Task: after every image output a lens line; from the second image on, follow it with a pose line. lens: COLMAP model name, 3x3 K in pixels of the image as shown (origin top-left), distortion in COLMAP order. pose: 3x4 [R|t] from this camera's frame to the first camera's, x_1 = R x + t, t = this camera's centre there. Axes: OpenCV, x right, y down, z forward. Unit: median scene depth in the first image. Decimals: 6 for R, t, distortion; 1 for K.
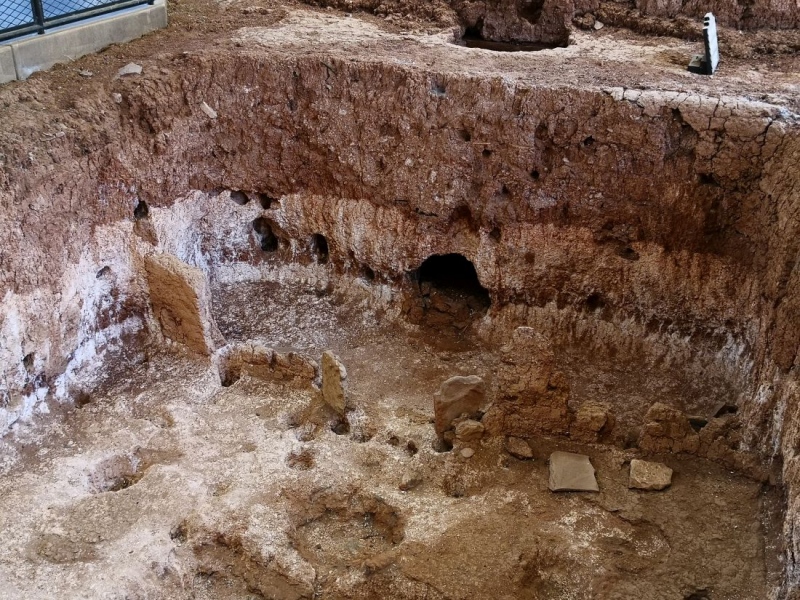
lens RADIAL K [[930.8, 0, 399.7], [0, 930.8, 286.2], [0, 0, 1]] dist [0.170395, -0.677108]
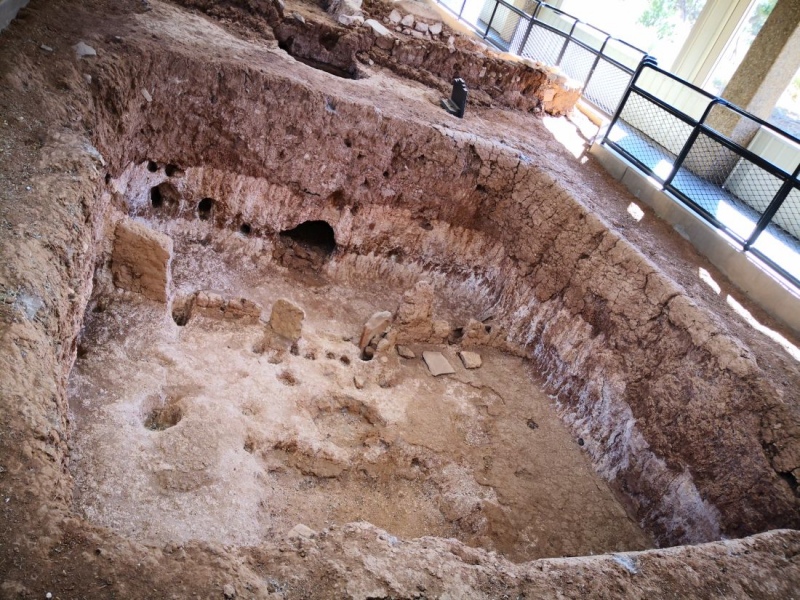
lens RADIAL K [[636.7, 0, 400.0], [0, 636.7, 300.0], [0, 0, 1]] dist [0.060430, -0.177210]
pose [[0.760764, -0.066889, 0.645573, -0.511053], [-0.060570, 0.983017, 0.173230, -0.094978], [-0.646196, -0.170890, 0.743793, 0.159853]]
